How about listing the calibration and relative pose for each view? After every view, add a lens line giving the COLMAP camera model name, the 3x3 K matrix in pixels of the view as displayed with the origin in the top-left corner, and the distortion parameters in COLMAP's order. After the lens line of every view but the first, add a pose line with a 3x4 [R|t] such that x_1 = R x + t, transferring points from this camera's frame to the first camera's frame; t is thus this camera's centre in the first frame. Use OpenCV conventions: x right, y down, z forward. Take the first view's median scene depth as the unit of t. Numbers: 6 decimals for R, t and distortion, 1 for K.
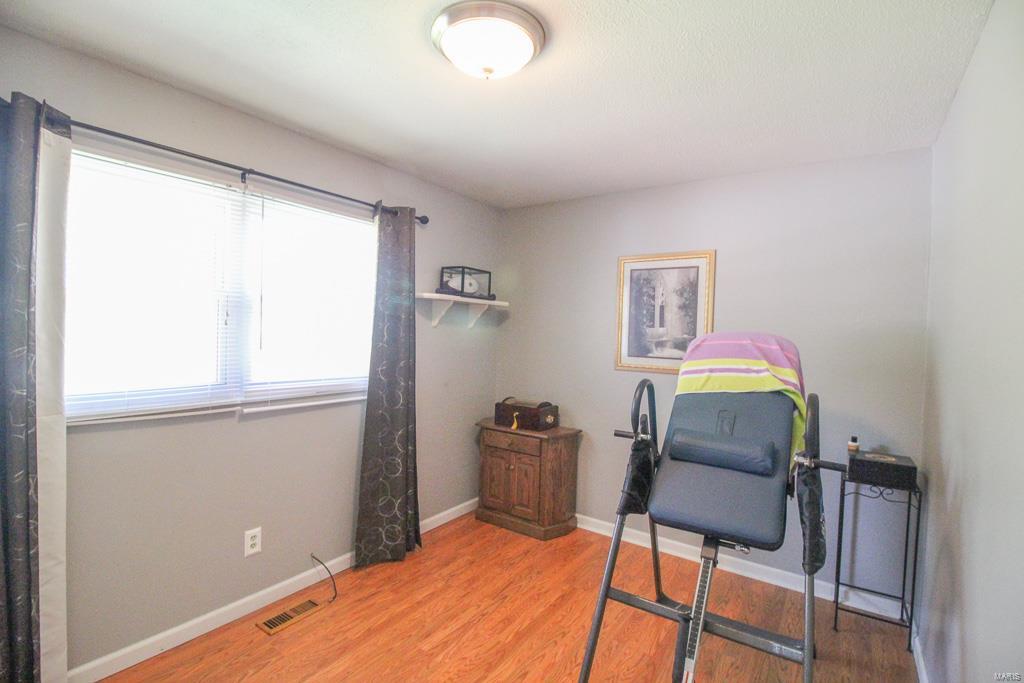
lens RADIAL K [[475.2, 0, 511.4], [0, 475.2, 339.8], [0, 0, 1]] dist [-0.006762, -0.008231]
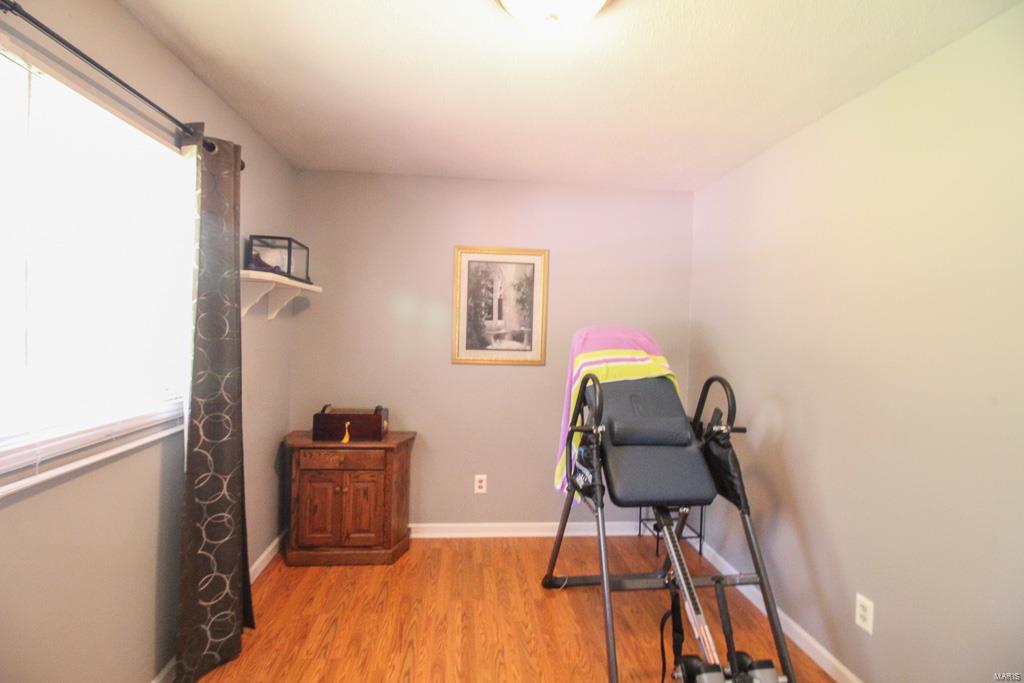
lens RADIAL K [[475.2, 0, 517.6], [0, 475.2, 339.2], [0, 0, 1]] dist [-0.006762, -0.008231]
pose [[0.756985, -0.024172, 0.652985, -0.319723], [0.007065, 0.999560, 0.028811, -0.014212], [-0.653394, -0.017197, 0.756823, 0.197851]]
